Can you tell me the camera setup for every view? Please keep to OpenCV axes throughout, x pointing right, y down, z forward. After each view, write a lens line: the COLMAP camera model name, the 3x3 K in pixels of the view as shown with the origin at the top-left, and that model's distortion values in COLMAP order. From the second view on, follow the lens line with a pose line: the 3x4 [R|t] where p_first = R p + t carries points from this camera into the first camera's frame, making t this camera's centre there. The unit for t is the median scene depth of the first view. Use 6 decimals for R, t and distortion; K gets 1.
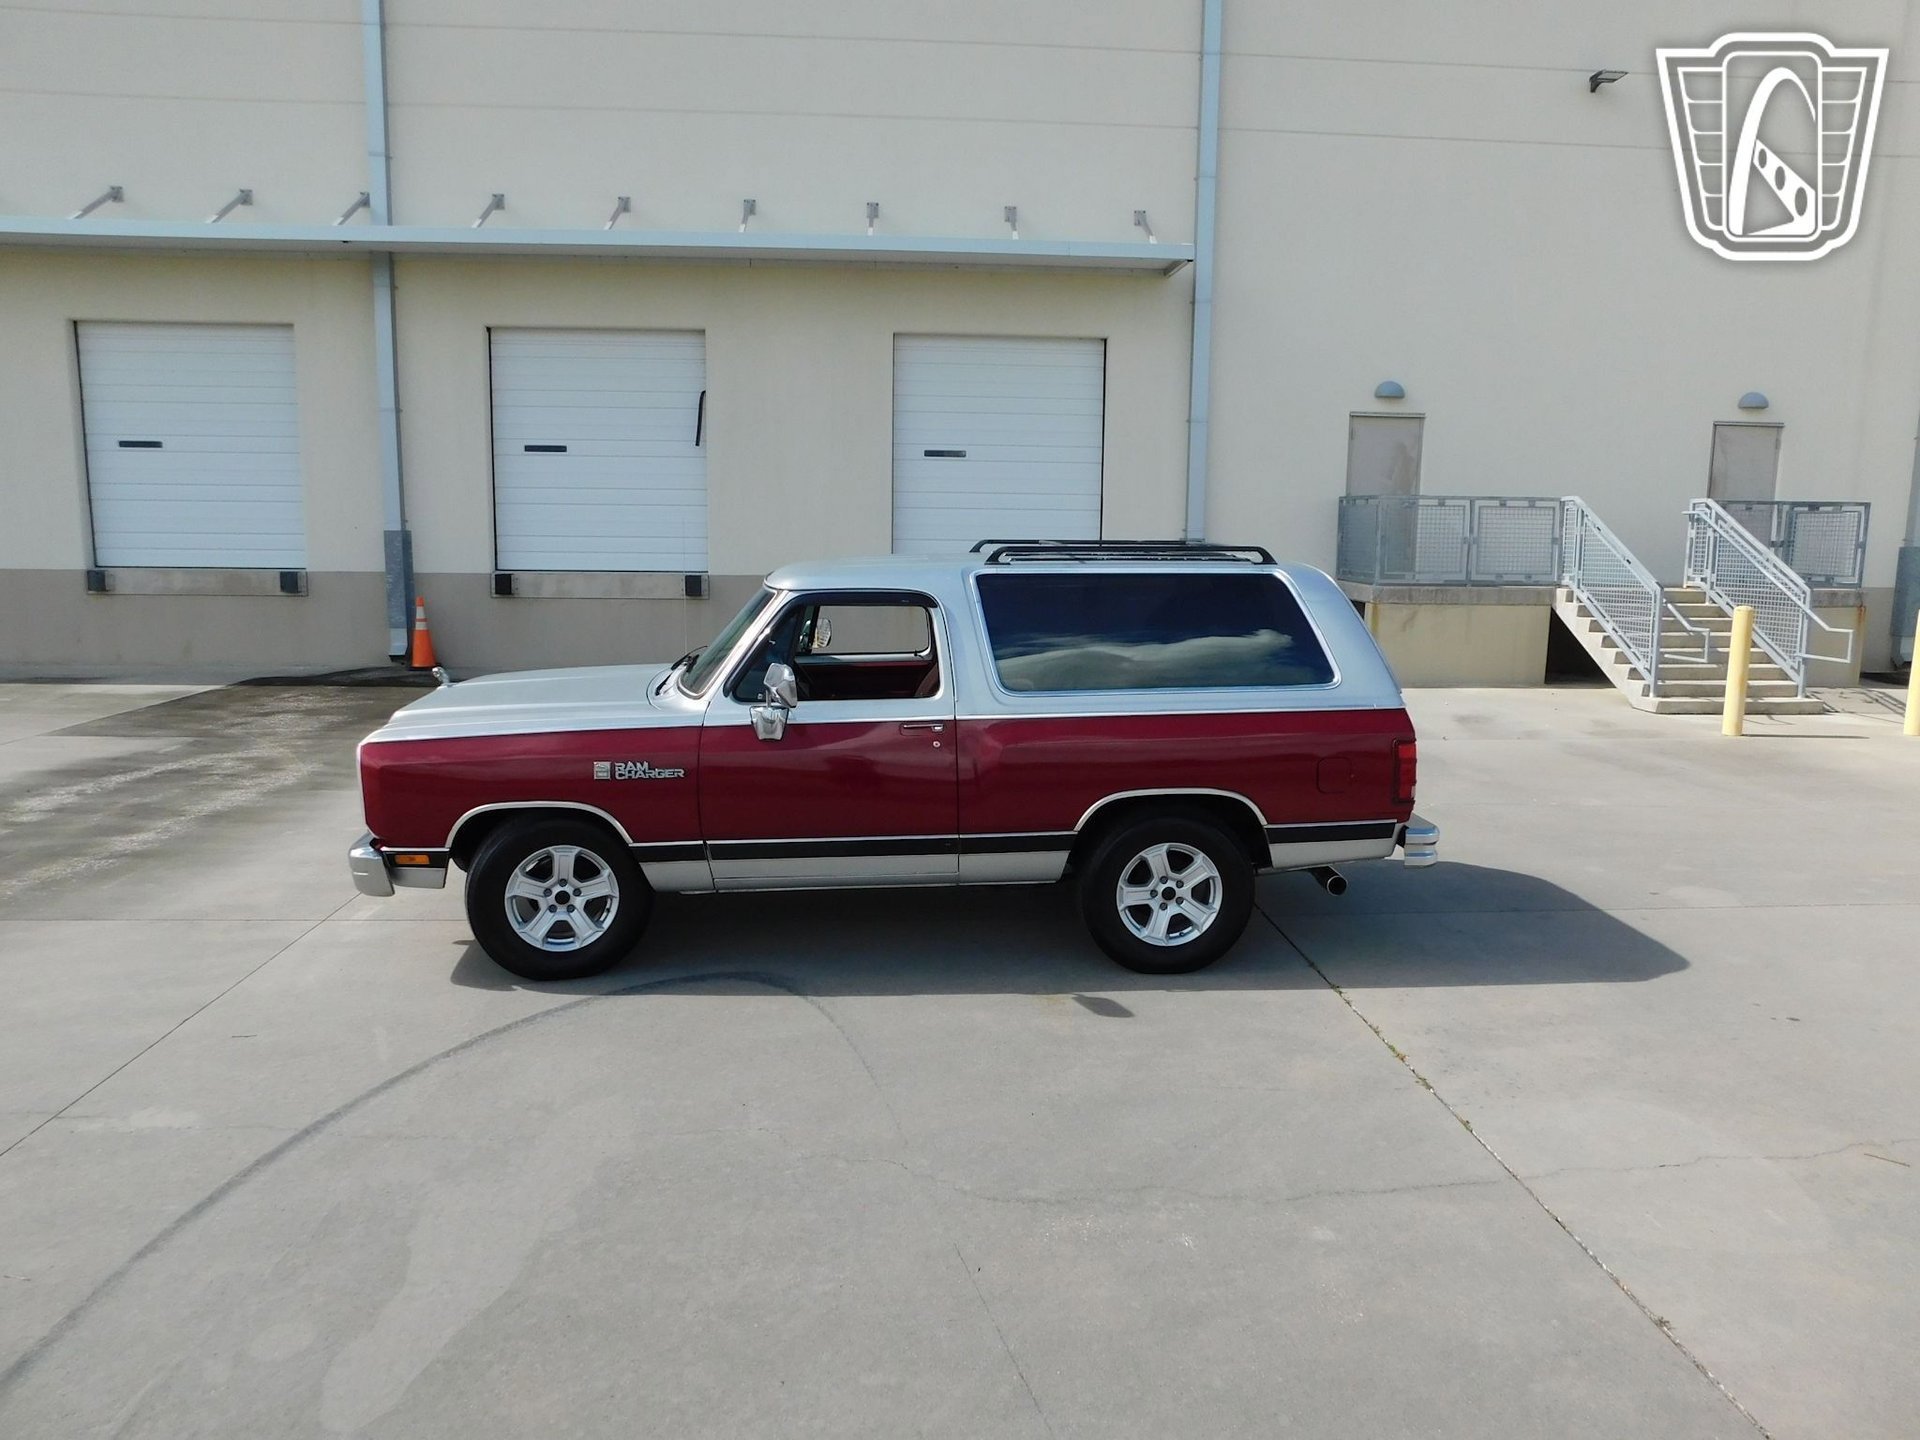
lens RADIAL K [[1246.4, 0, 961.5], [0, 1246.4, 718.2], [0, 0, 1]] dist [-0.056698, 0.039232]
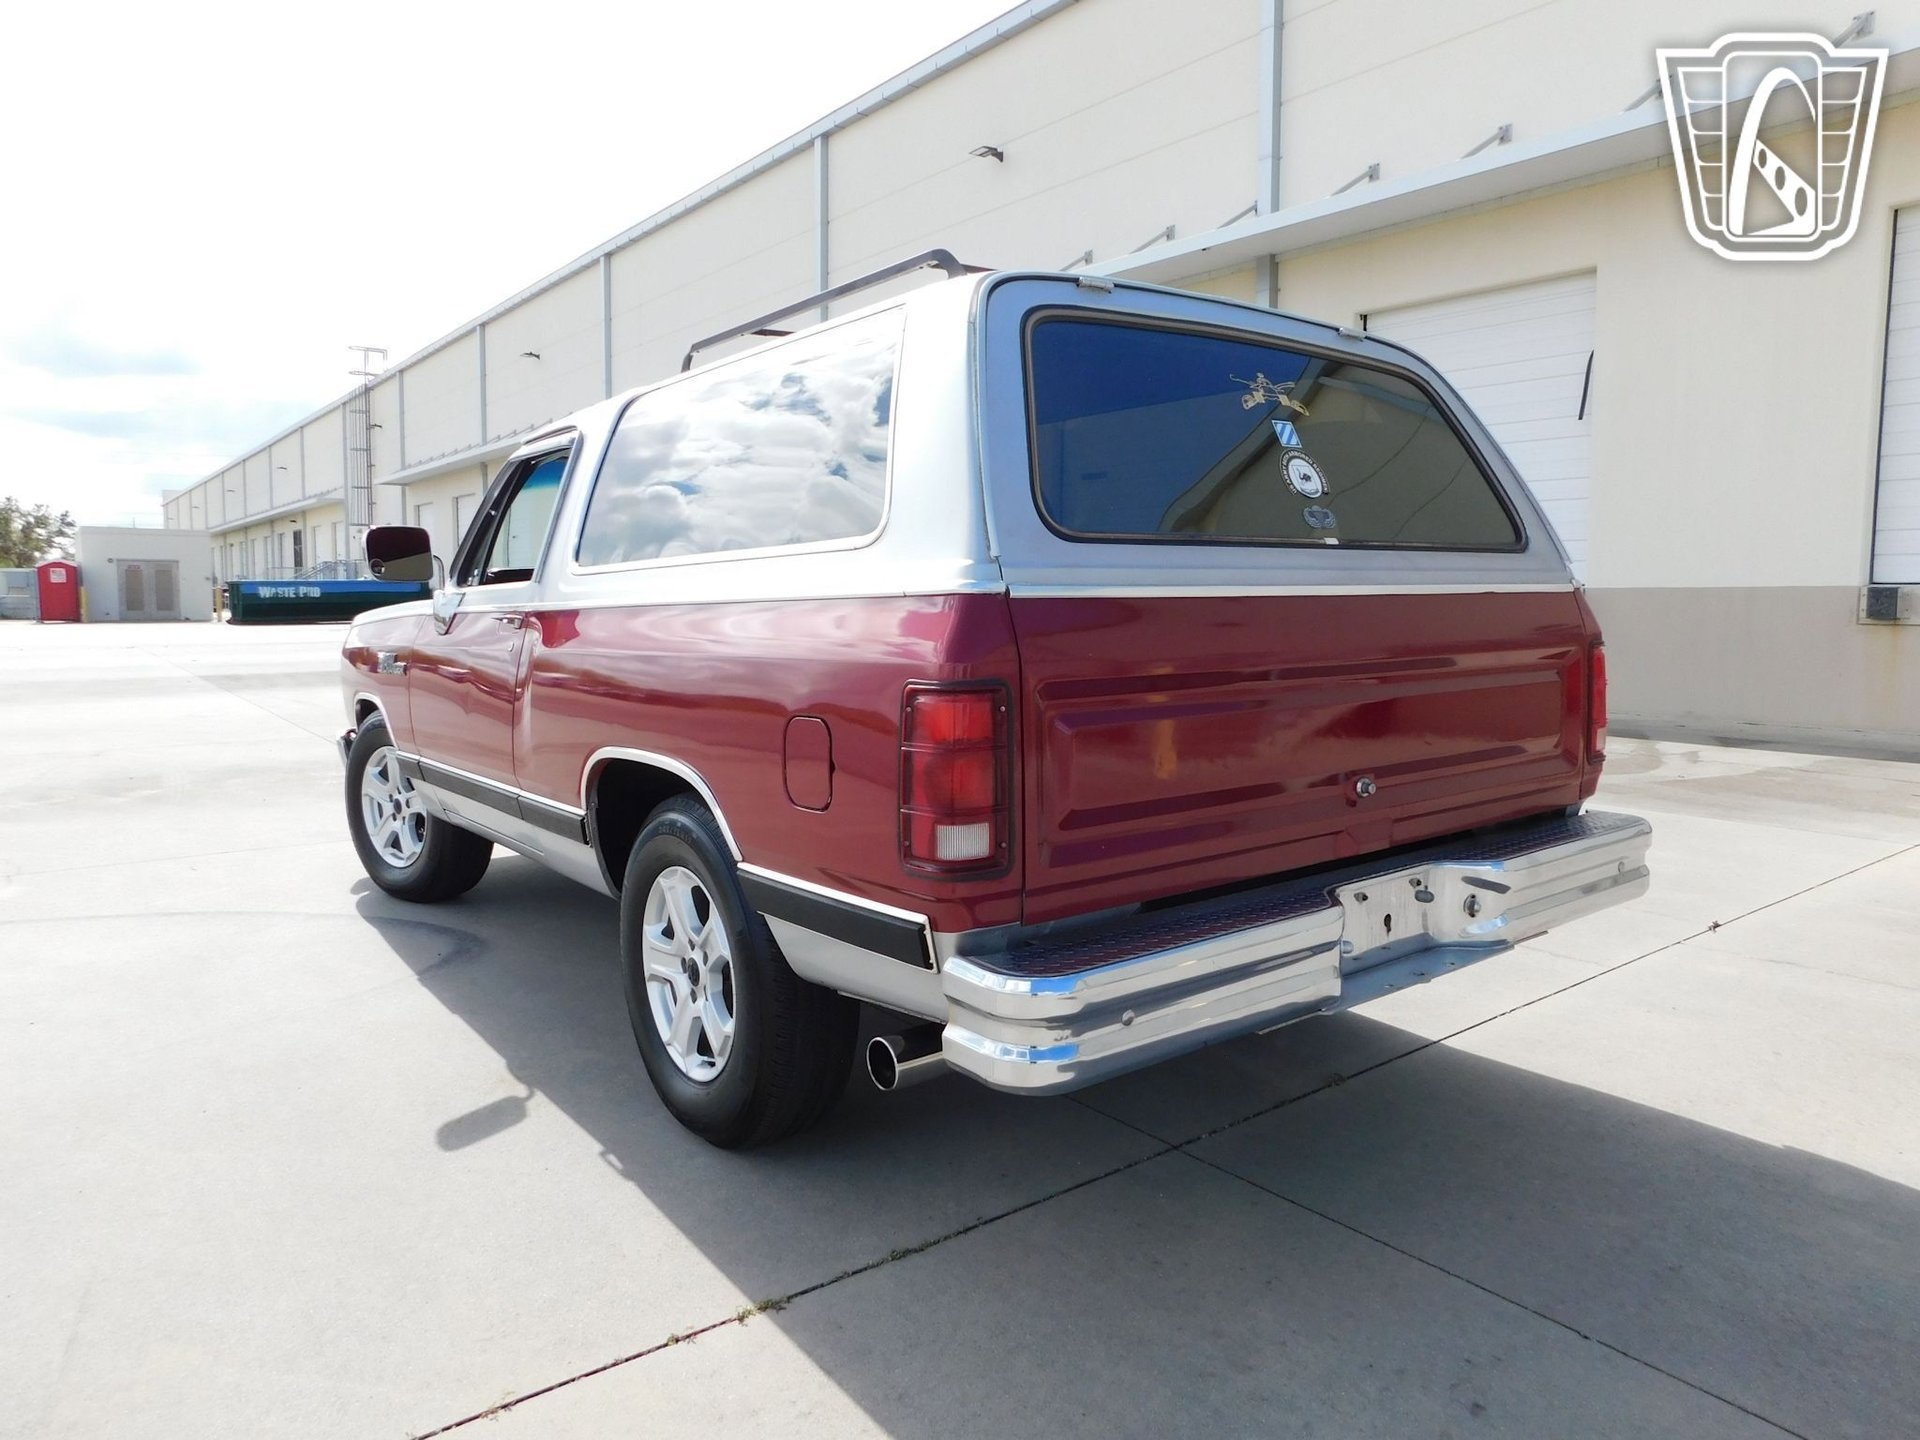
lens RADIAL K [[1246.4, 0, 961.9], [0, 1246.4, 718.8], [0, 0, 1]] dist [-0.056698, 0.039232]
pose [[0.551149, 0.065583, -0.831825, 0.237717], [-0.119769, 0.992801, -0.001082, 0.010152], [0.825766, 0.100223, 0.555036, 0.299896]]
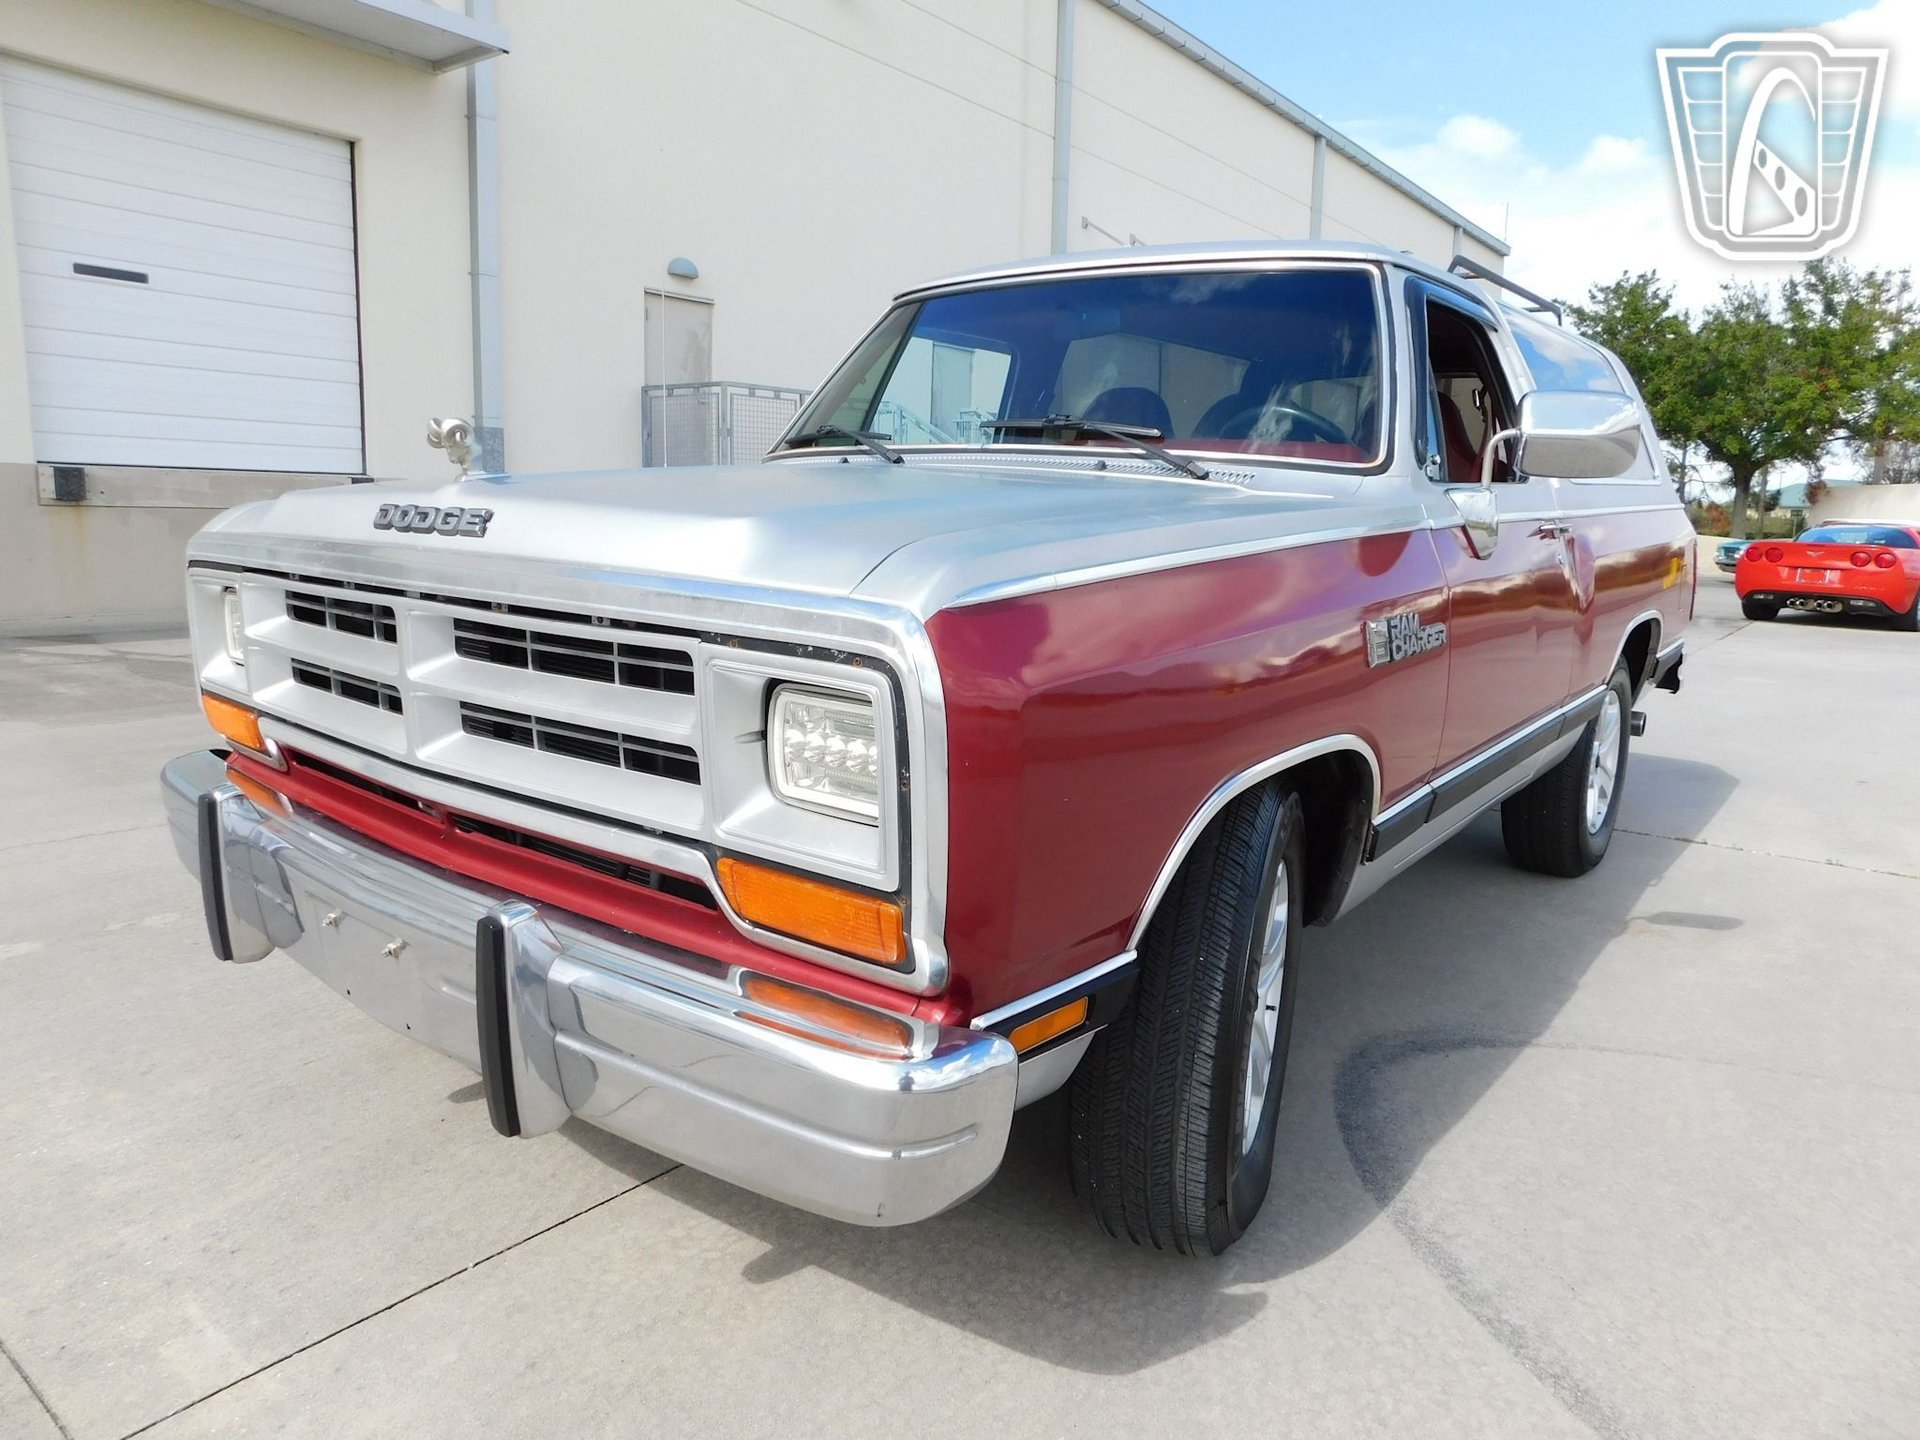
lens RADIAL K [[1246.4, 0, 970.7], [0, 1246.4, 711.4], [0, 0, 1]] dist [-0.056698, 0.039232]
pose [[0.660363, -0.118384, 0.741557, -0.232530], [0.099175, 0.992595, 0.070143, 0.008430], [-0.744369, 0.027224, 0.667213, 0.293929]]
